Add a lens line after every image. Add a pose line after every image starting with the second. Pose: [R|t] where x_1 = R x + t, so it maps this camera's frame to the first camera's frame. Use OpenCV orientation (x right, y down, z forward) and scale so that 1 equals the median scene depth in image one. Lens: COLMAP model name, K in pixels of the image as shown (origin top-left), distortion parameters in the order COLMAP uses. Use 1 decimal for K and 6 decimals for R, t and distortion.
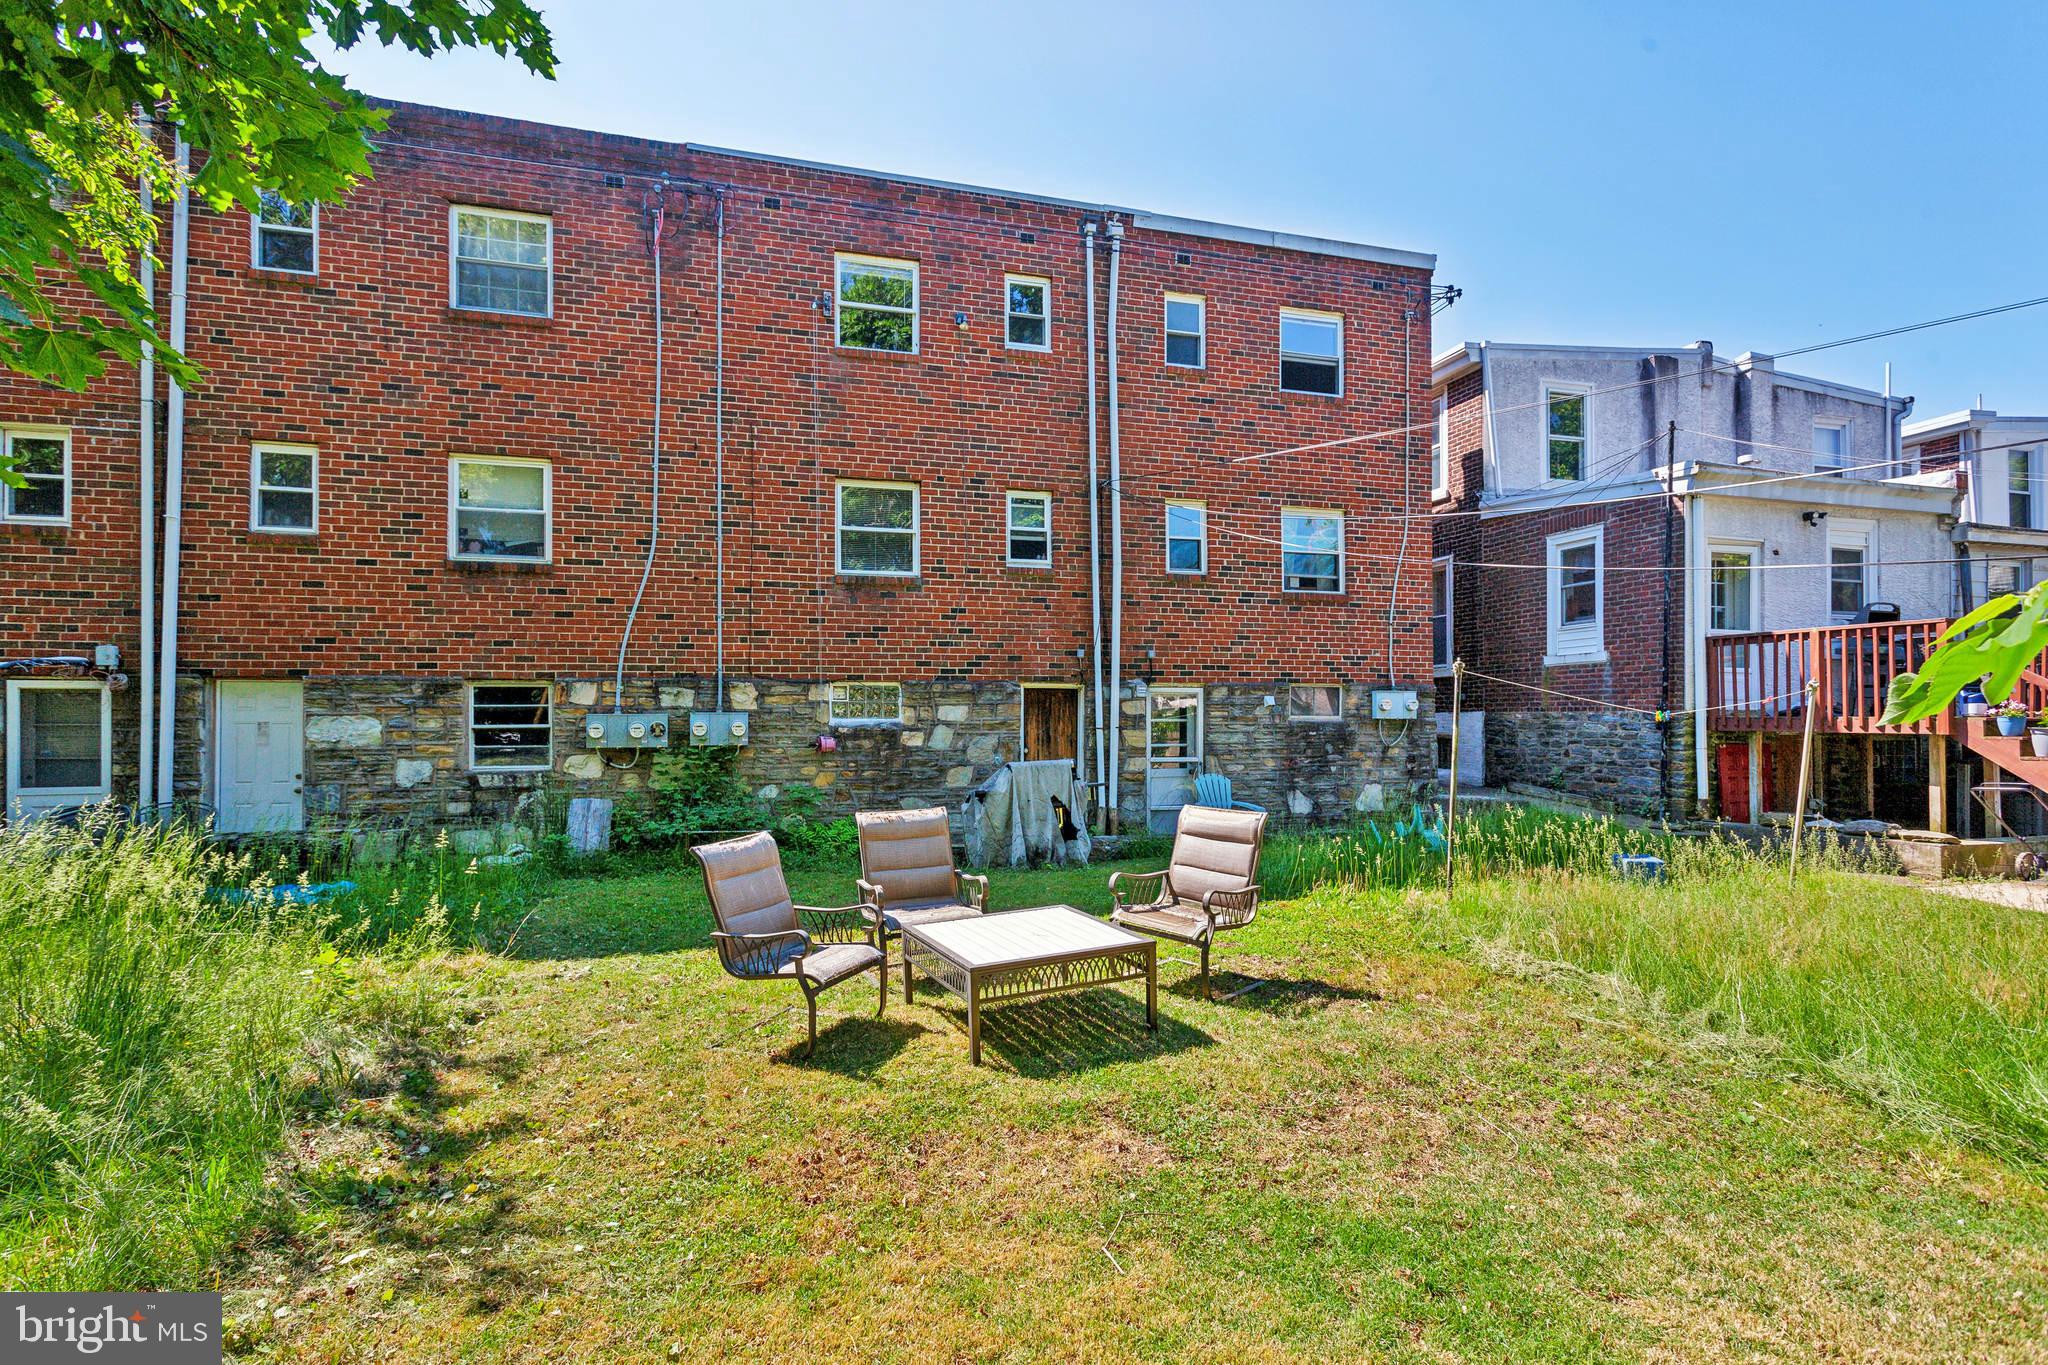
lens RADIAL K [[975.1, 0, 1017.3], [0, 975.1, 724.0], [0, 0, 1]] dist [0.007223, 0.001288]
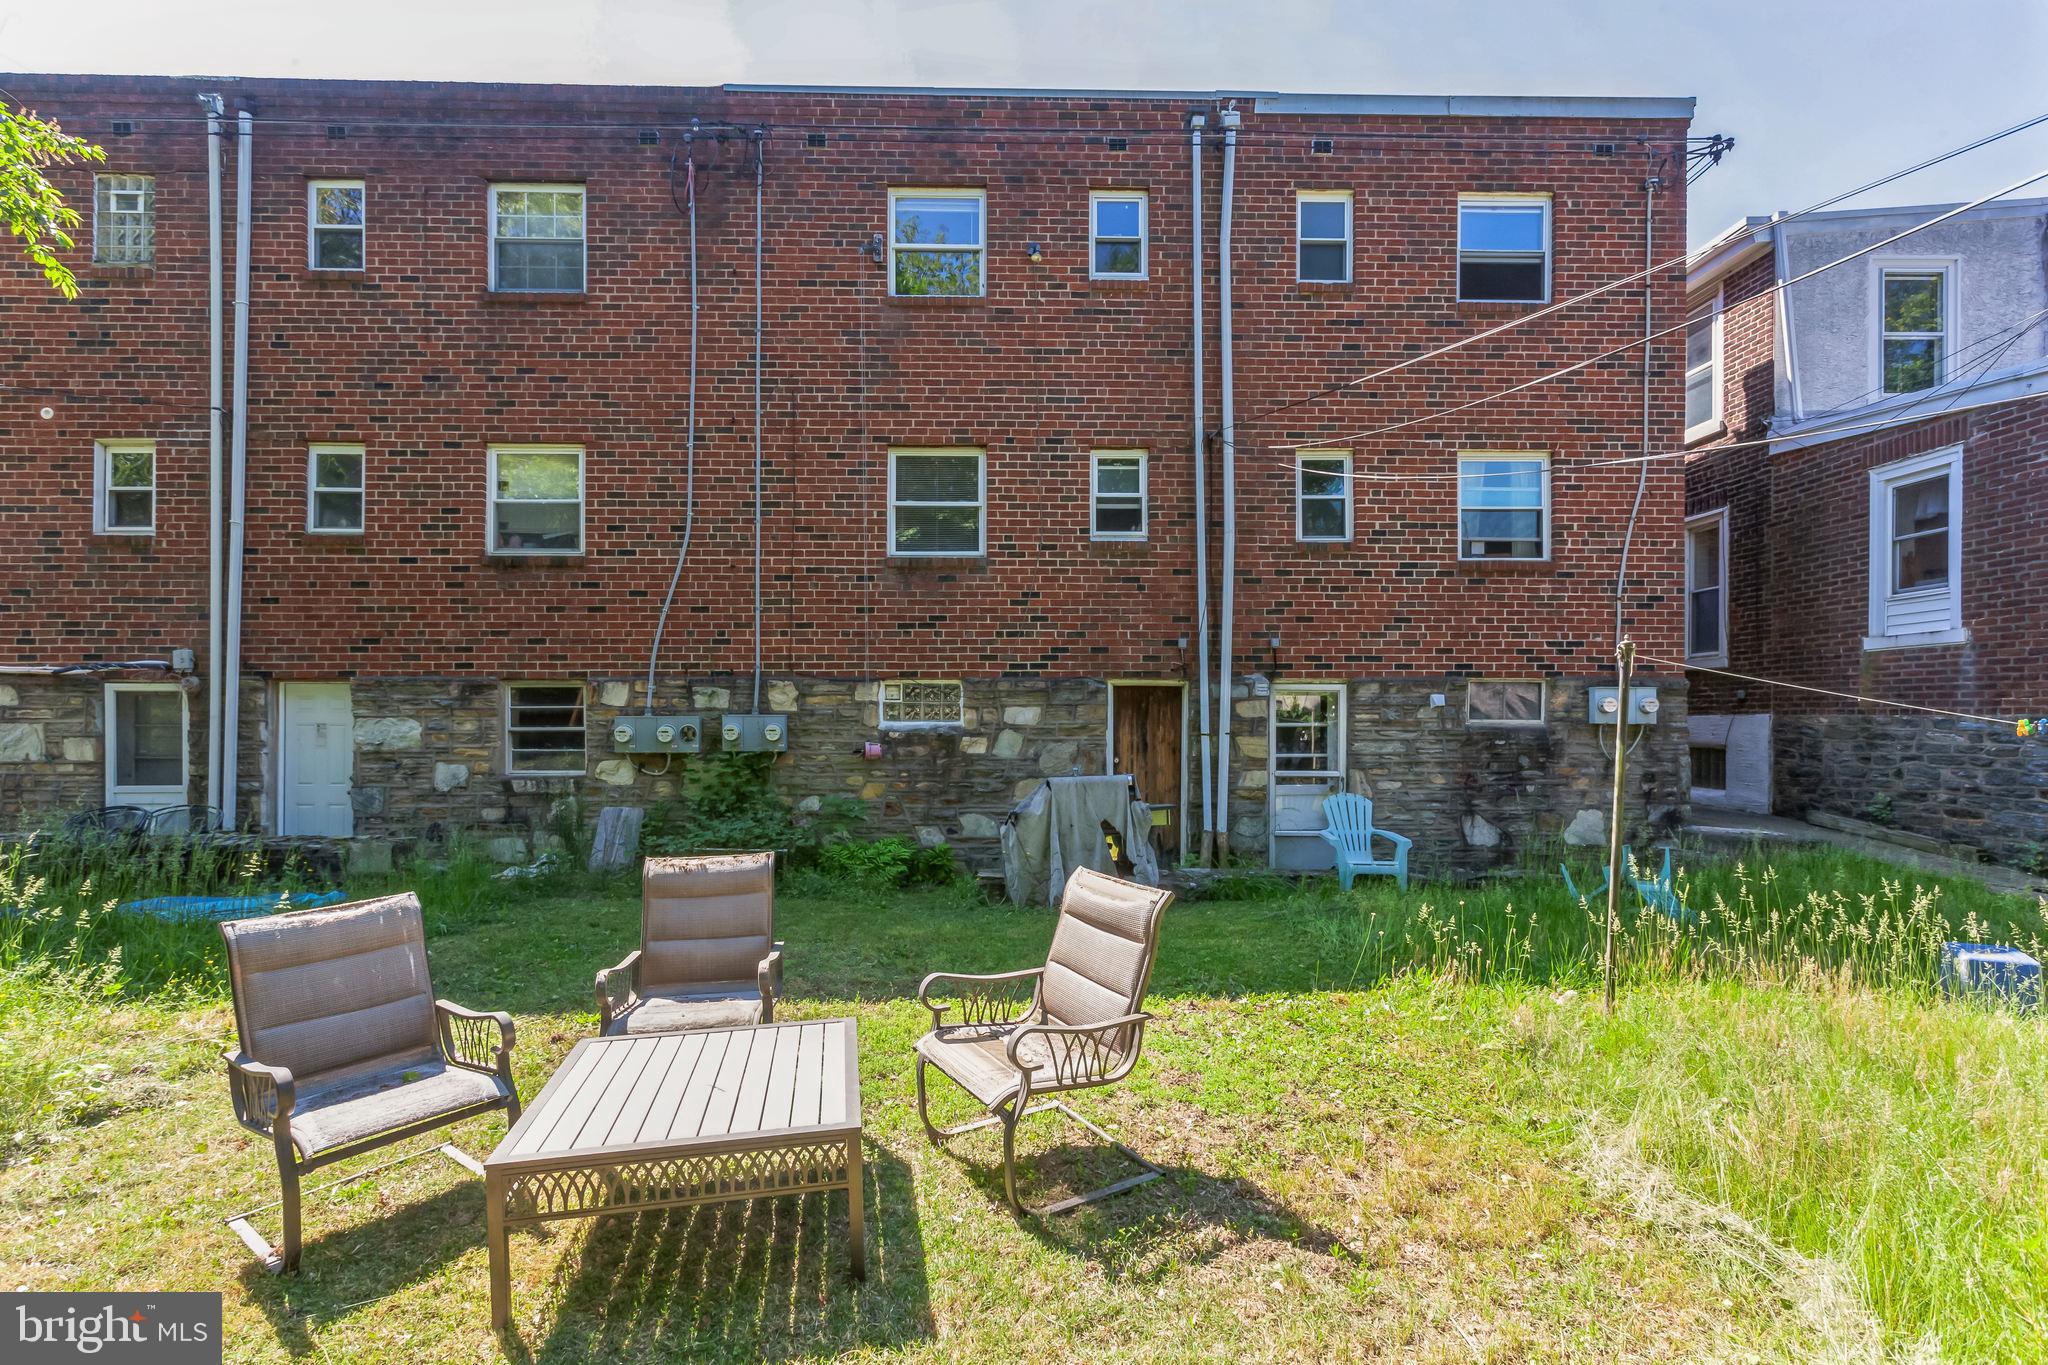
lens RADIAL K [[975.1, 0, 1017.3], [0, 975.1, 724.0], [0, 0, 1]] dist [0.007223, 0.001288]
pose [[0.967554, 0.005652, -0.252599, 0.150843], [-0.004408, 0.999975, 0.005487, -0.008690], [0.252624, -0.004196, 0.967555, 0.183210]]
